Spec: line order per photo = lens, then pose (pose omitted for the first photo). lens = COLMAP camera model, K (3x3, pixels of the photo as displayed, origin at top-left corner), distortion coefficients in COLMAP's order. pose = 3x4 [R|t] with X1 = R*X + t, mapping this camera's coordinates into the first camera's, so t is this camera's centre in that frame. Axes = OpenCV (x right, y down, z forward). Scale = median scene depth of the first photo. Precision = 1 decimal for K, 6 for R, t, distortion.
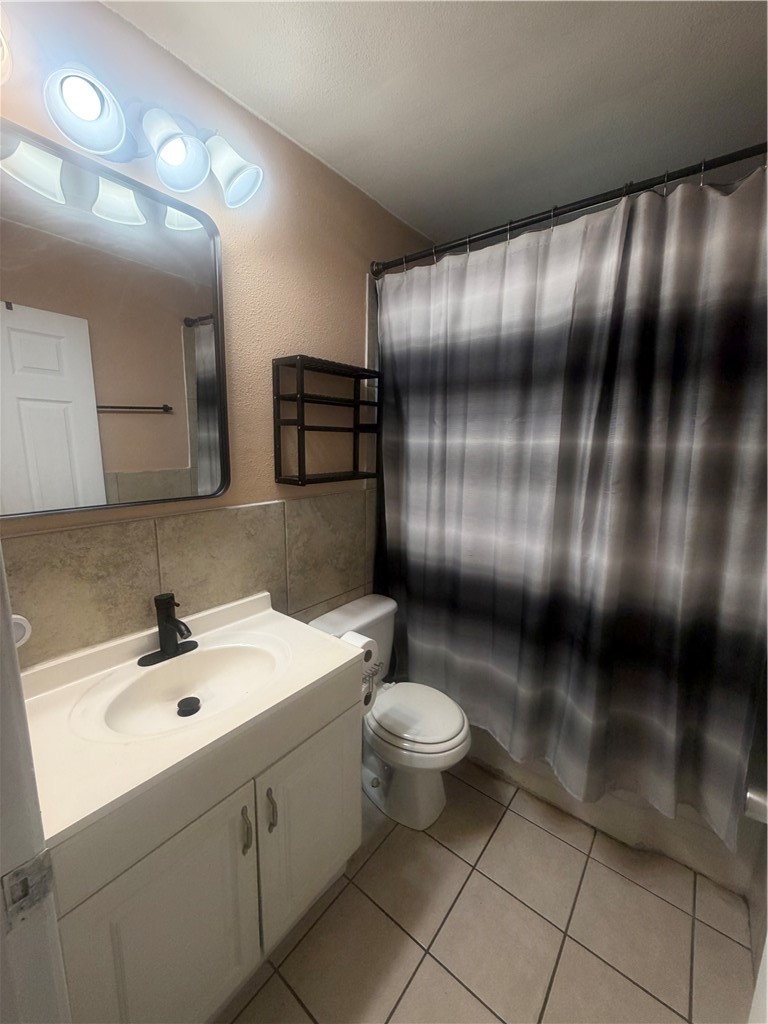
lens RADIAL K [[408.6, 0, 383.8], [0, 408.6, 510.1], [0, 0, 1]] dist [0.001143, 0.000210]
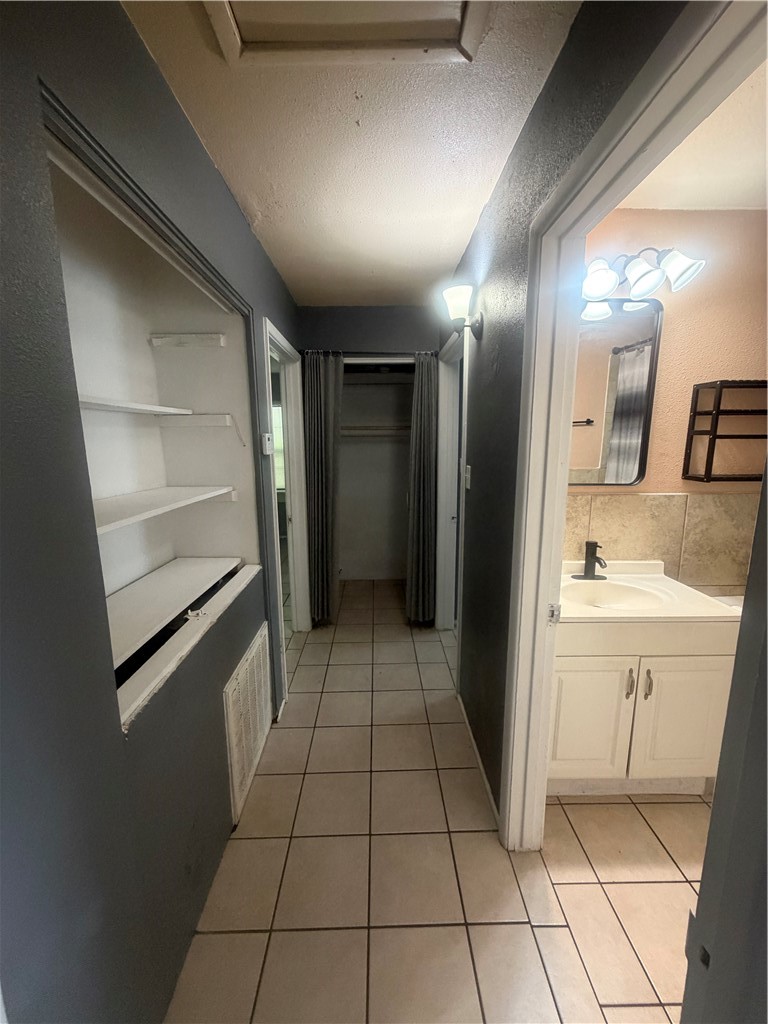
lens RADIAL K [[408.6, 0, 383.8], [0, 408.6, 510.1], [0, 0, 1]] dist [0.001143, 0.000210]
pose [[0.636620, 0.112044, -0.762995, 0.137870], [-0.119542, 0.991768, 0.045897, 0.087156], [0.761856, 0.061990, 0.644773, -0.569659]]
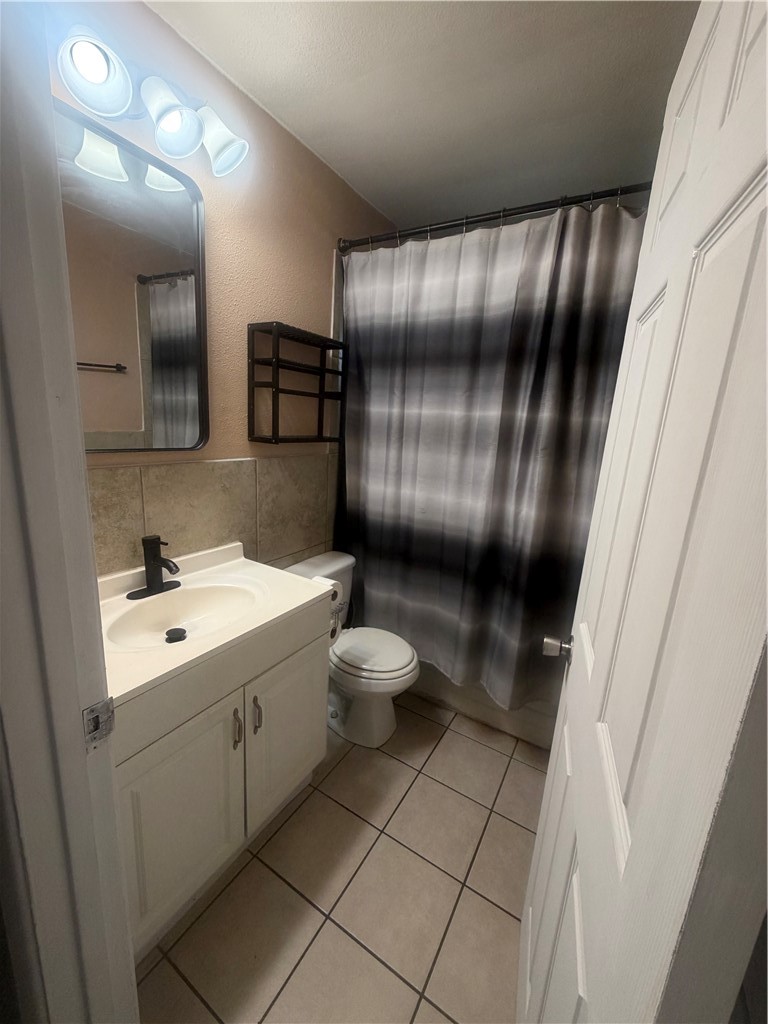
lens RADIAL K [[408.6, 0, 383.8], [0, 408.6, 510.1], [0, 0, 1]] dist [0.001143, 0.000210]
pose [[0.990679, 0.015467, 0.135338, -0.056725], [-0.021932, 0.998681, 0.046415, 0.059148], [-0.134442, -0.048951, 0.989712, -0.128392]]
